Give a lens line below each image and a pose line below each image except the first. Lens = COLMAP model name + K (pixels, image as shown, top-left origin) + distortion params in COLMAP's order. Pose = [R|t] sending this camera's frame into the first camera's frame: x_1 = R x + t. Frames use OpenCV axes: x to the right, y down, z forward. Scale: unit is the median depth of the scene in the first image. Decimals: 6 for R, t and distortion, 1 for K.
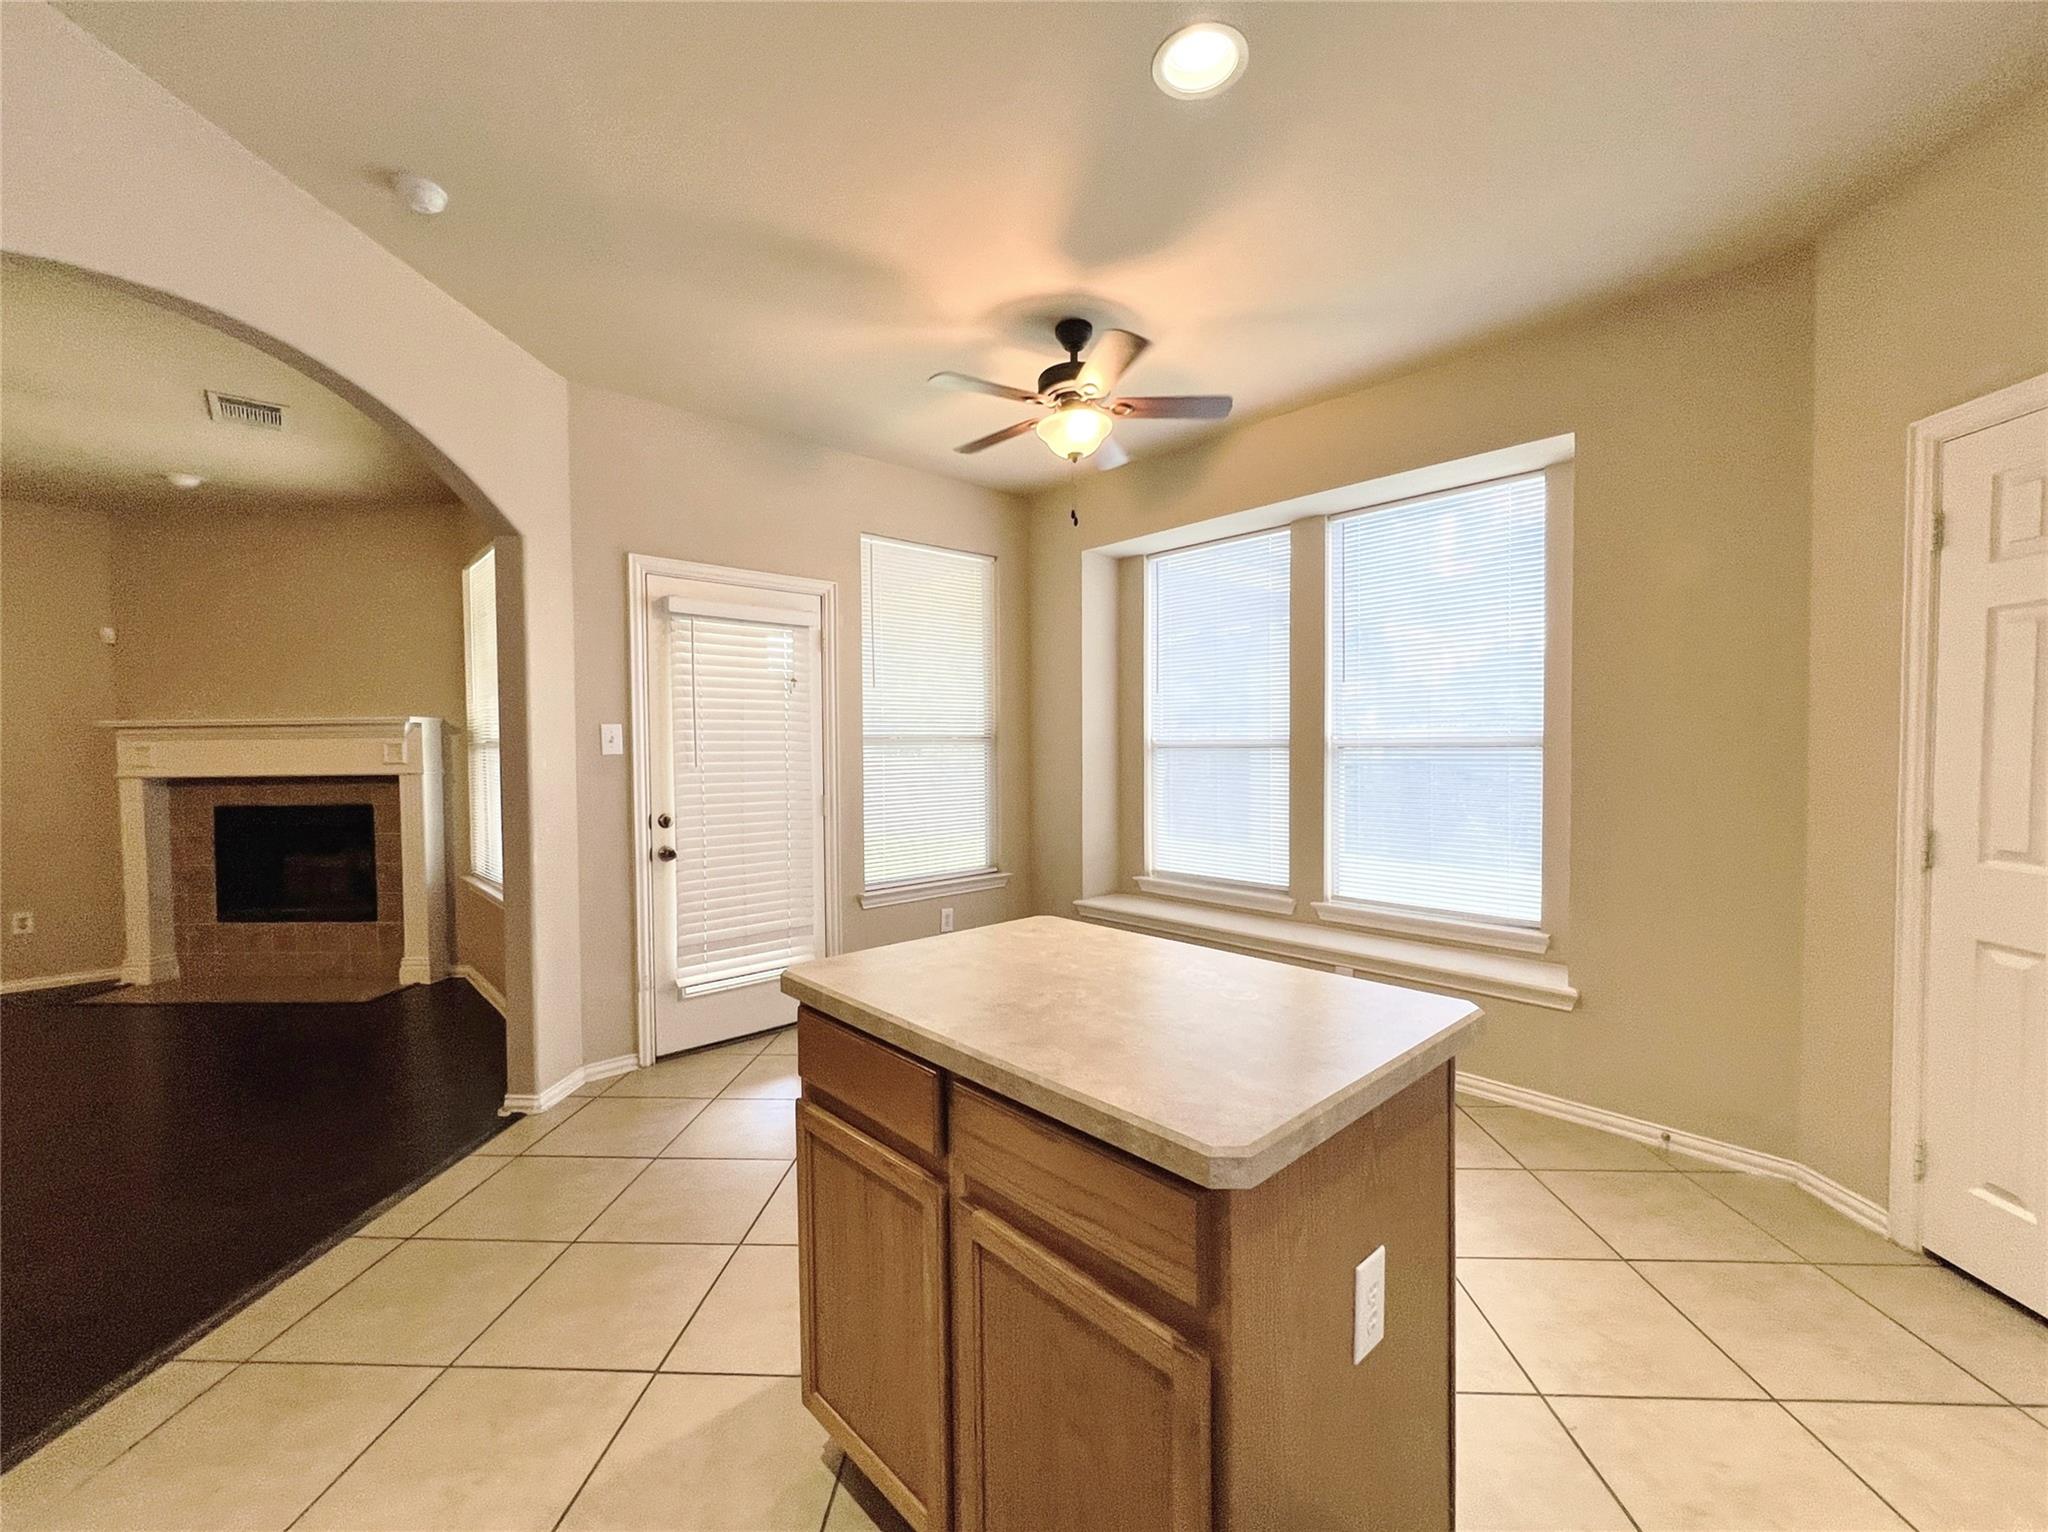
lens RADIAL K [[858.0, 0, 1021.0], [0, 858.0, 771.2], [0, 0, 1]] dist [0.001134, 0.001248]
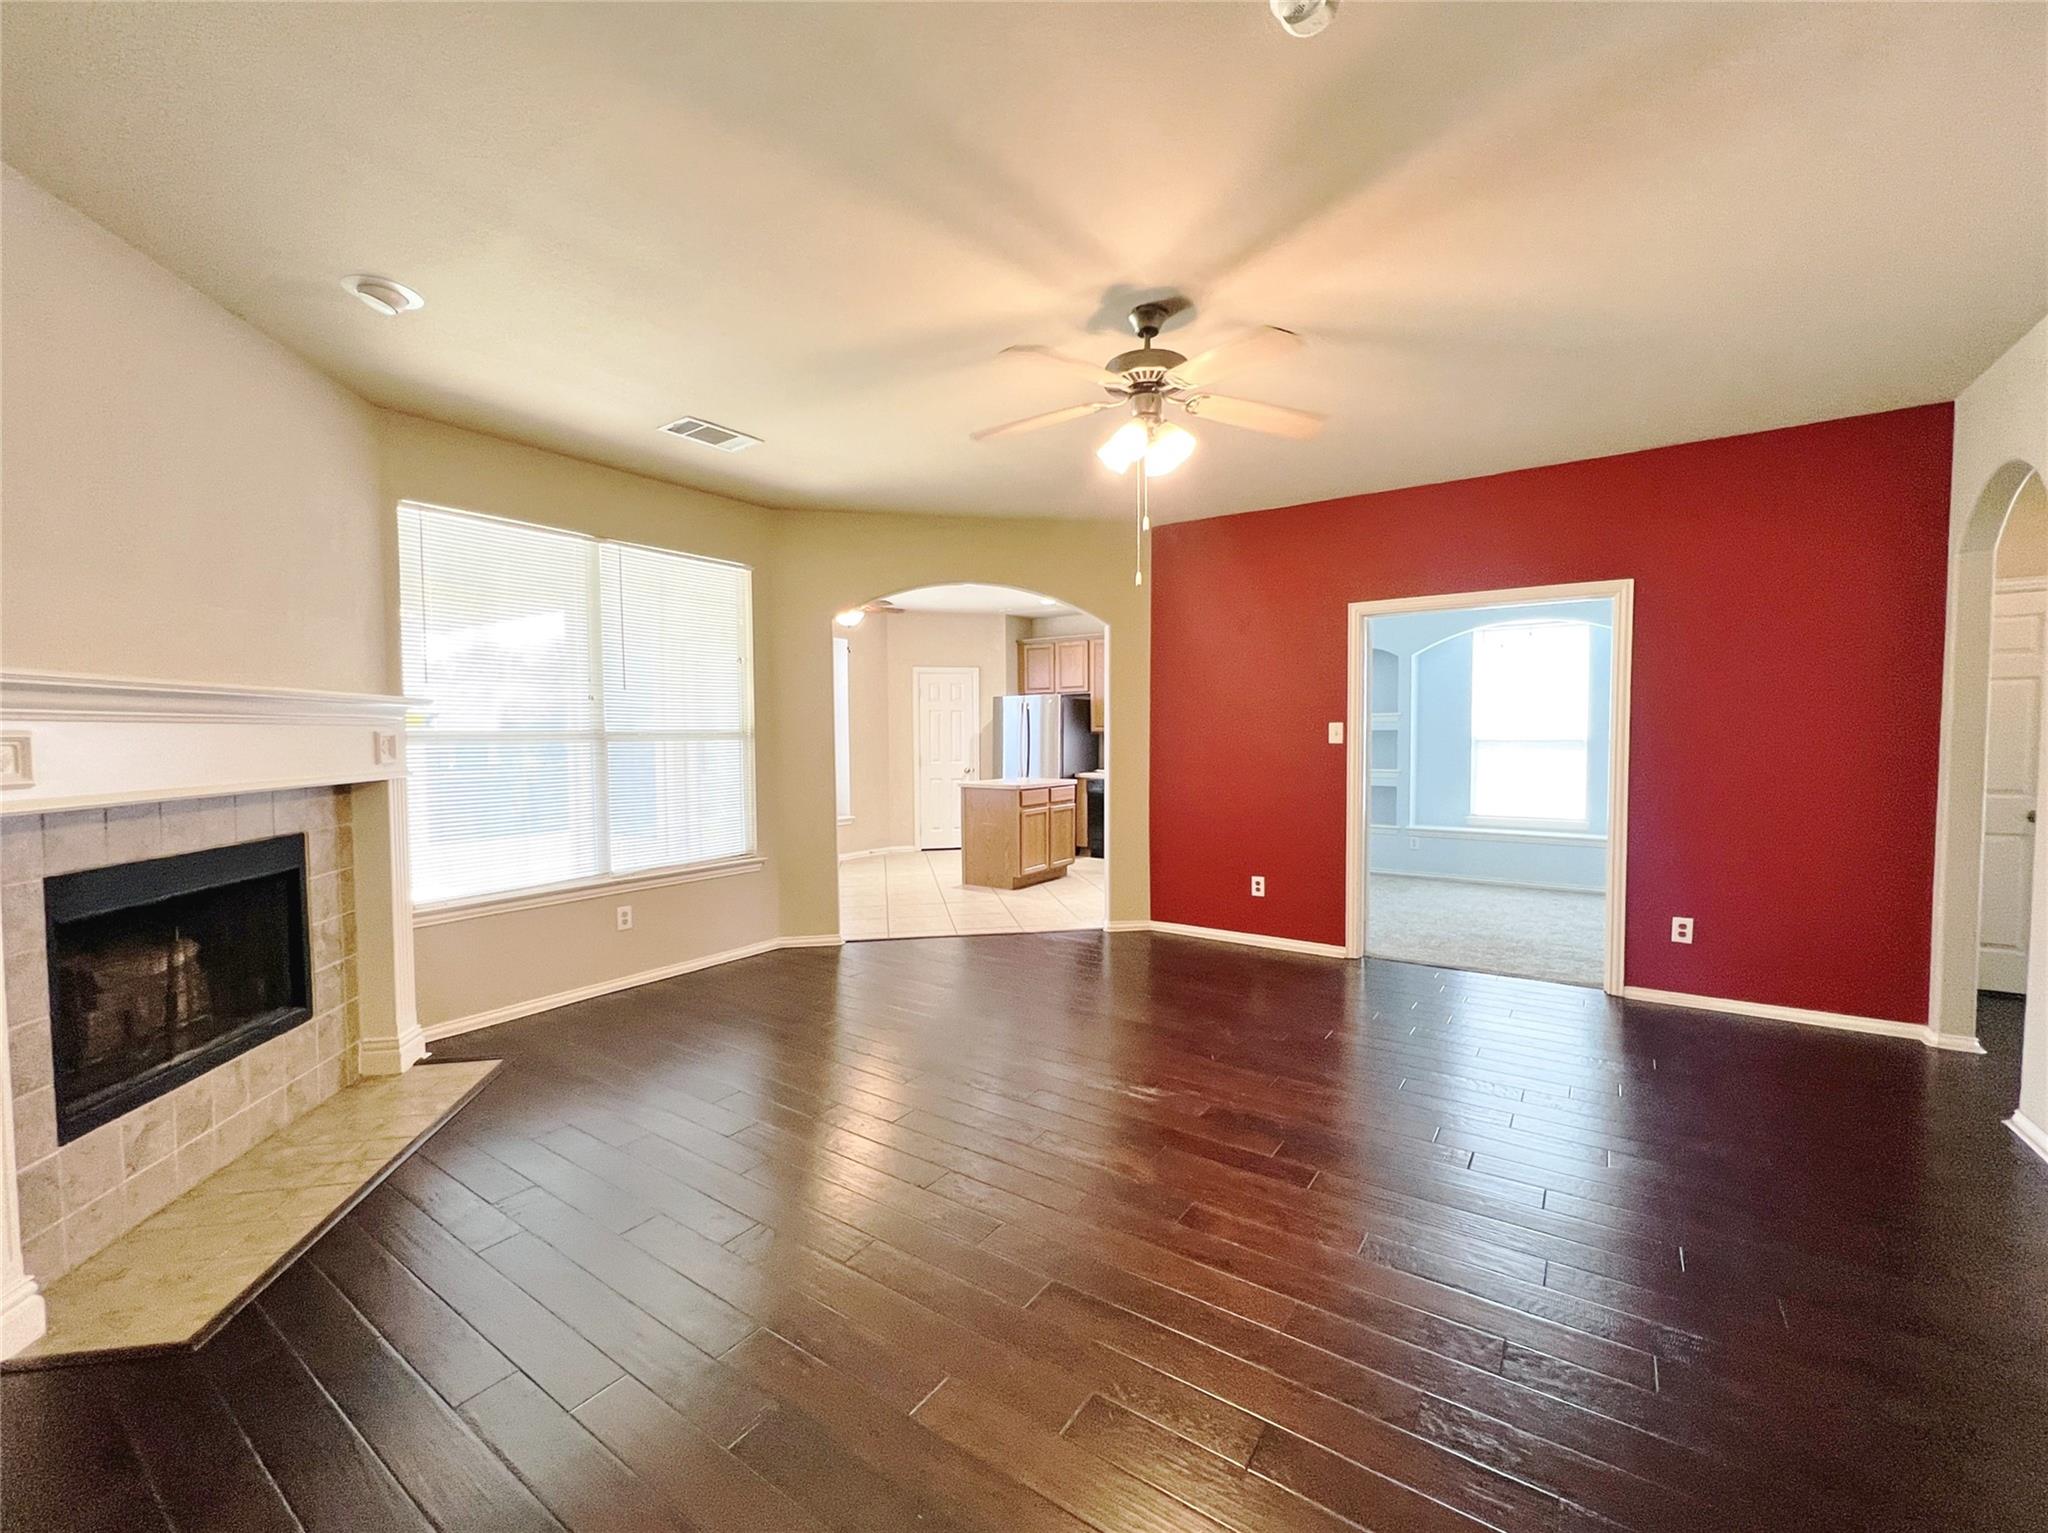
lens RADIAL K [[833.3, 0, 1041.8], [0, 833.3, 772.2], [0, 0, 1]] dist [0.000969, 0.000353]
pose [[-0.243347, -0.033988, 0.969344, -1.530531], [0.038635, 0.998253, 0.044701, -0.010936], [-0.969169, 0.048328, -0.241609, 0.651100]]
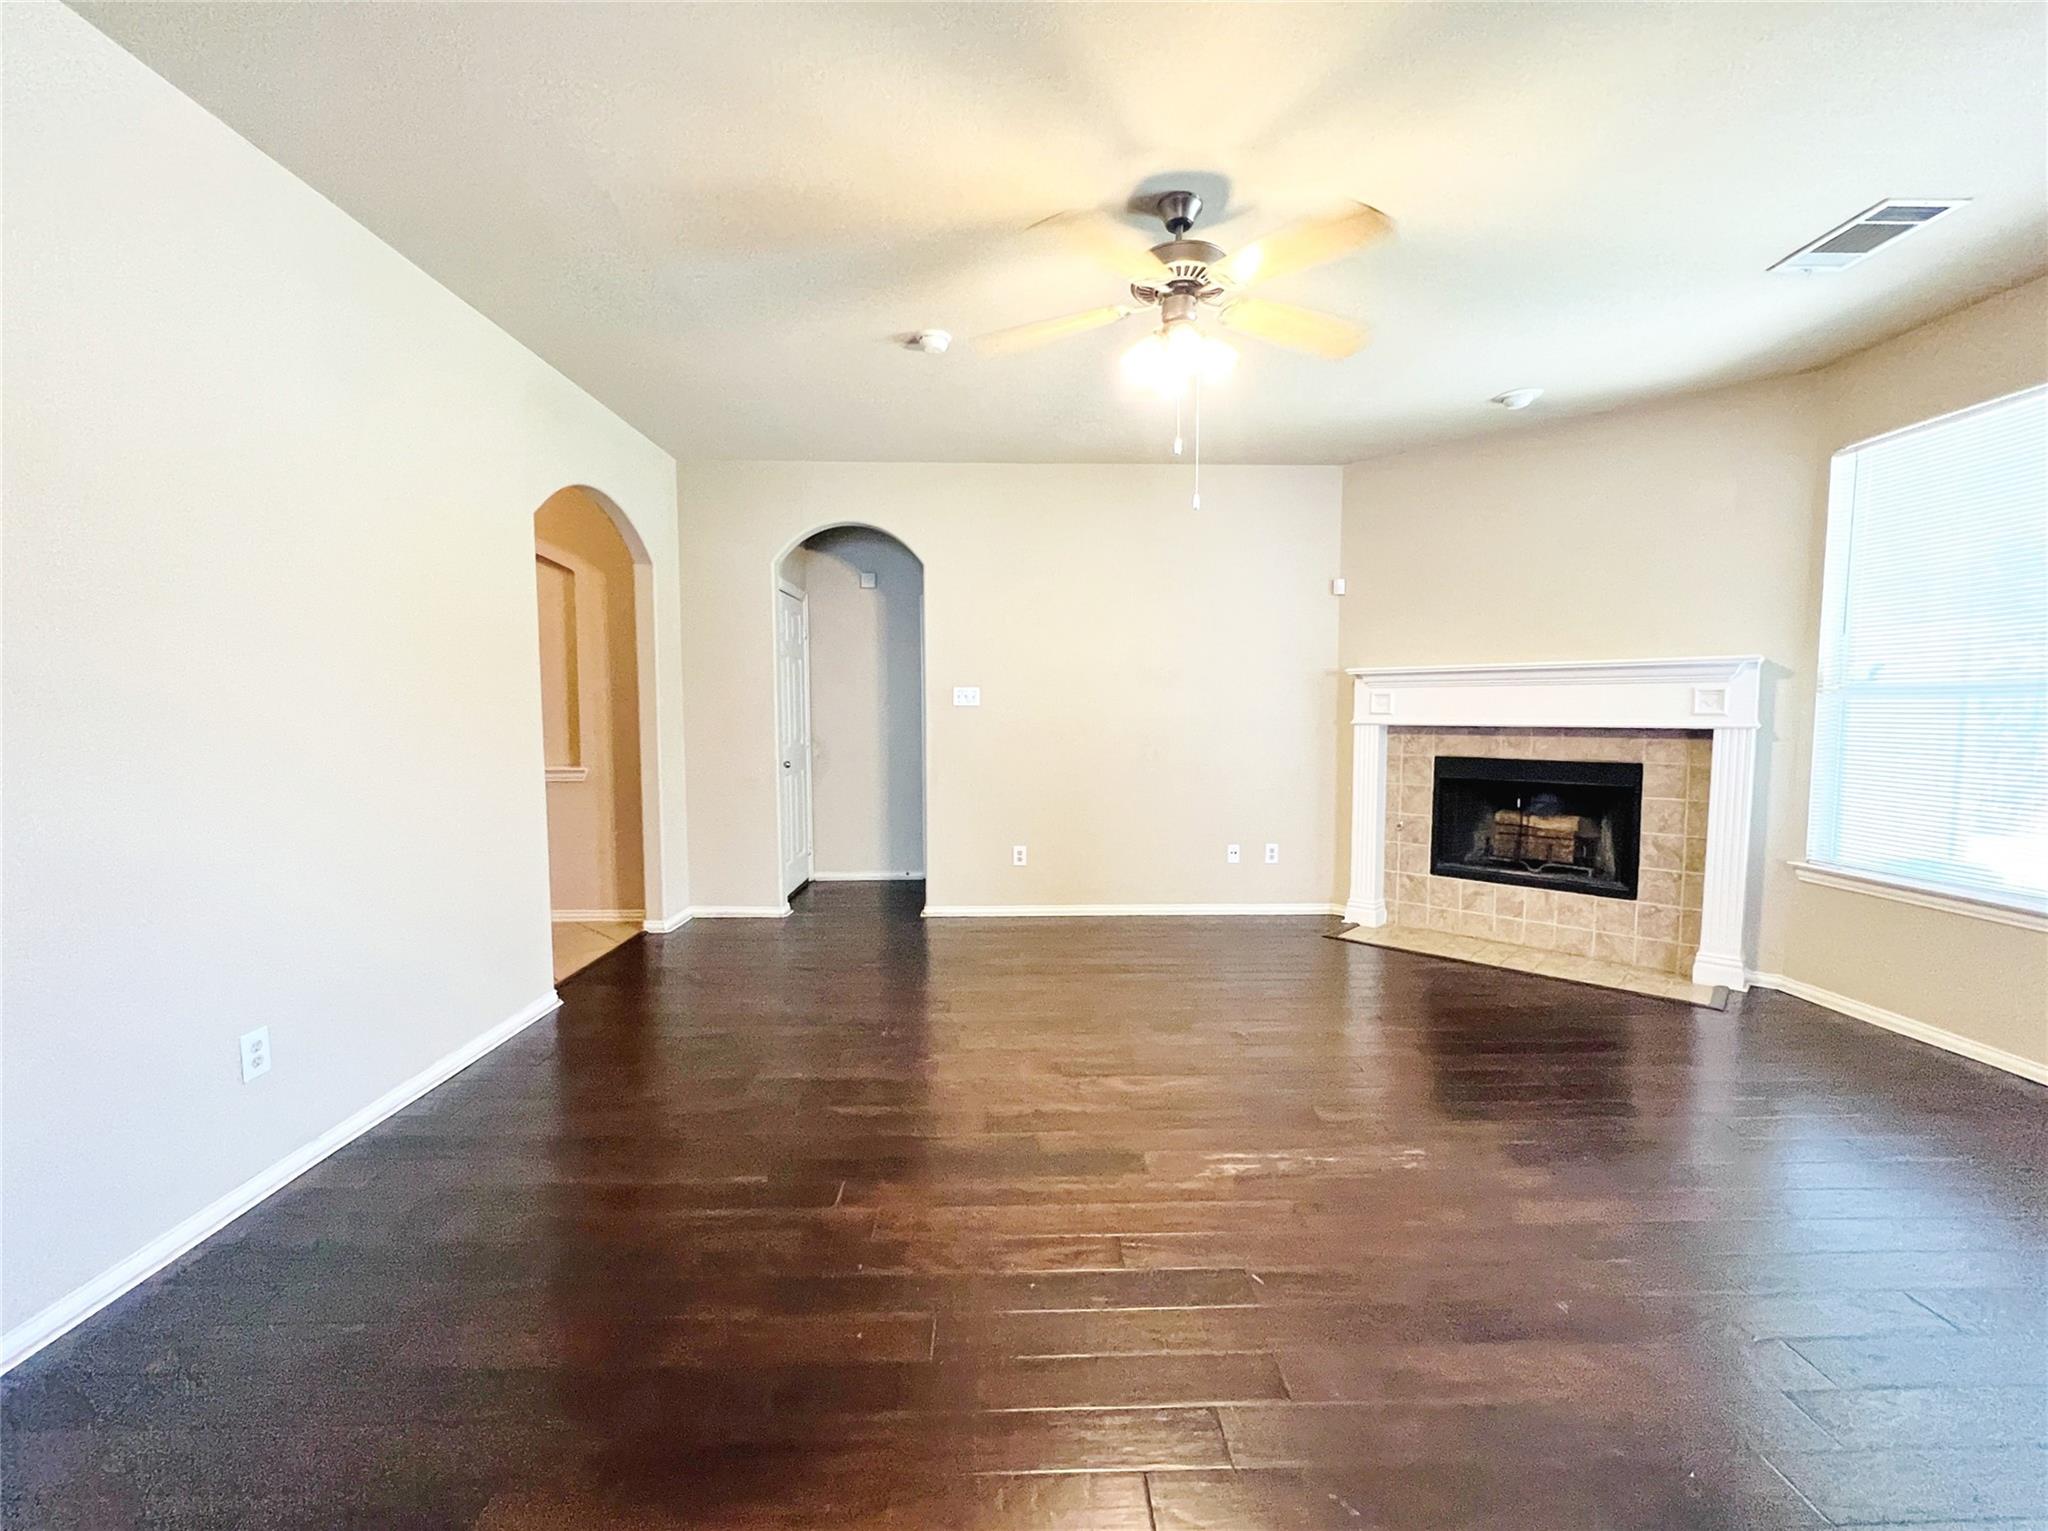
lens RADIAL K [[858.0, 0, 1021.0], [0, 858.0, 770.7], [0, 0, 1]] dist [0.001134, 0.001248]
pose [[0.755749, 0.057423, -0.652338, -0.692308], [-0.024638, 0.997936, 0.059300, 0.012114], [0.654397, -0.028743, 0.755604, -0.039991]]
